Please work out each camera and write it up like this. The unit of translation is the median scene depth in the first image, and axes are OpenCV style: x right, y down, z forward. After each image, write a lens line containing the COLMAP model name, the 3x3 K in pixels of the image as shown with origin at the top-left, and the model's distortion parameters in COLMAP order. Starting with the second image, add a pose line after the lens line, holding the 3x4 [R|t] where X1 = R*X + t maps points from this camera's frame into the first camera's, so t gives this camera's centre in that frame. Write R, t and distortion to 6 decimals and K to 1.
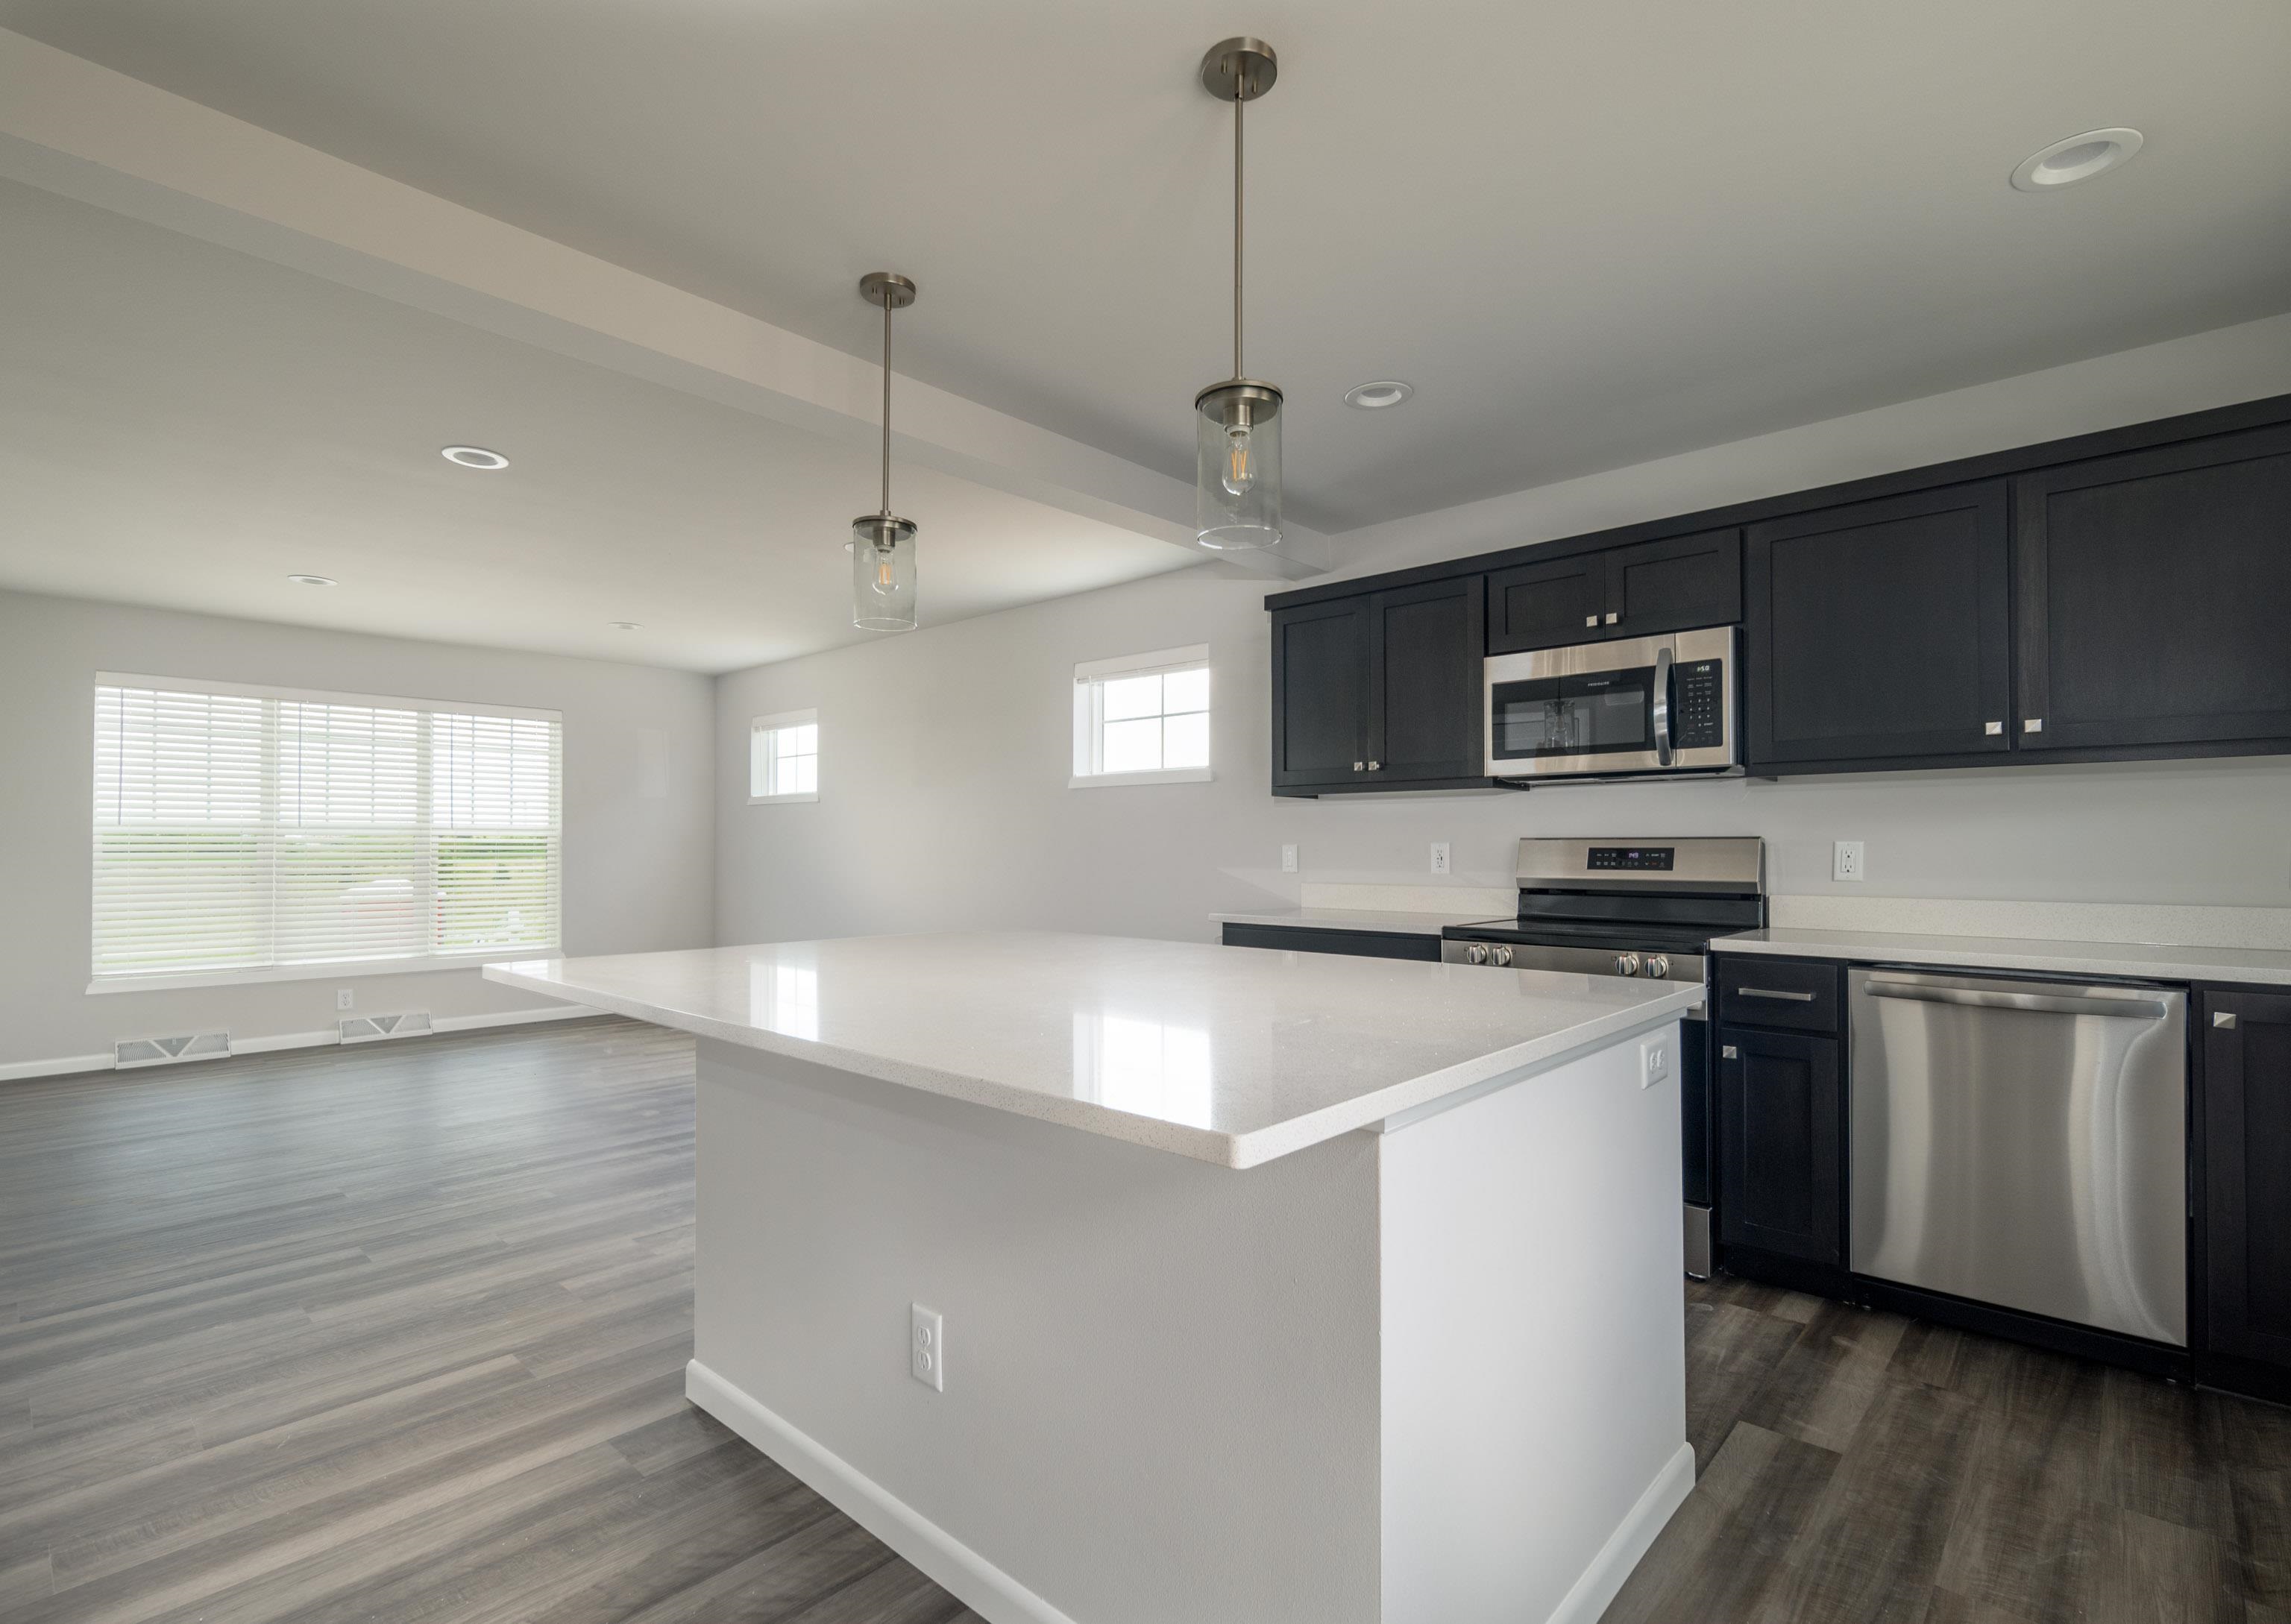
lens RADIAL K [[1062.2, 0, 1148.7], [0, 1062.2, 854.4], [0, 0, 1]] dist [-0.041144, -0.000099]
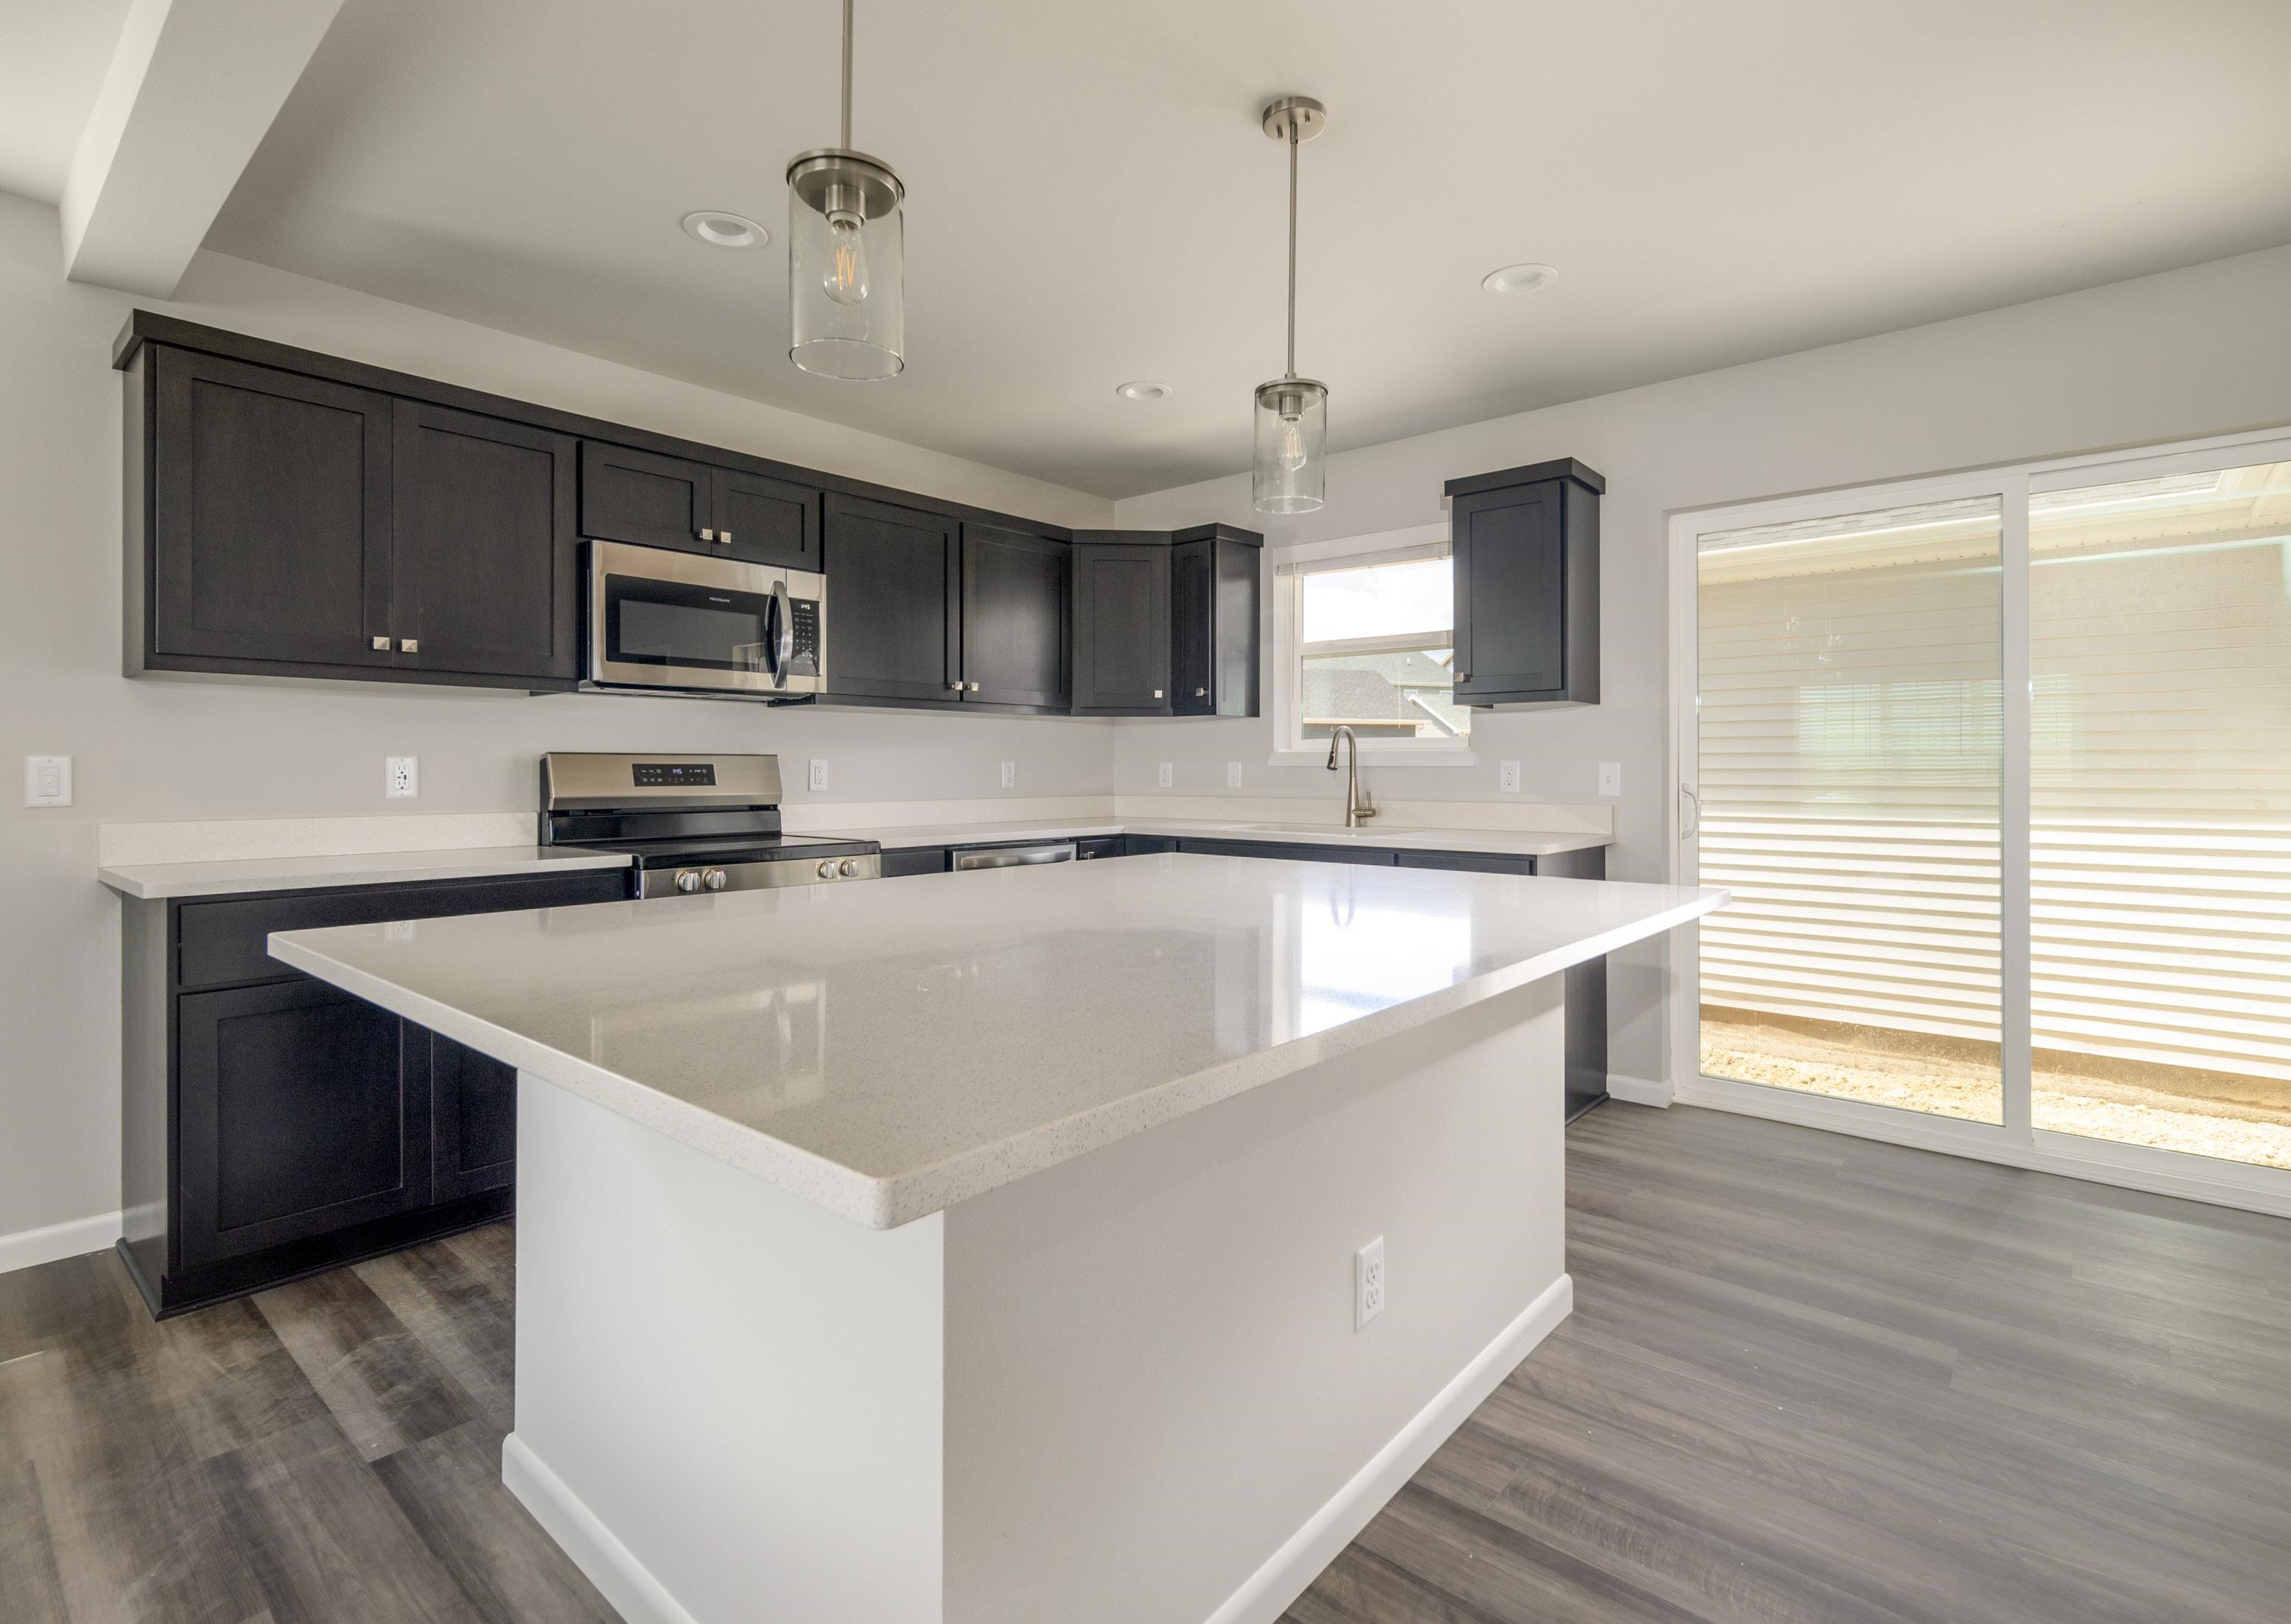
lens RADIAL K [[1091.2, 0, 1148.3], [0, 1091.2, 761.5], [0, 0, 1]] dist [-0.000500, -0.000208]
pose [[-0.038081, 0.005303, 0.999261, -0.596269], [0.001679, 0.999985, -0.005243, -0.002308], [-0.999273, 0.001478, -0.038090, 0.606840]]
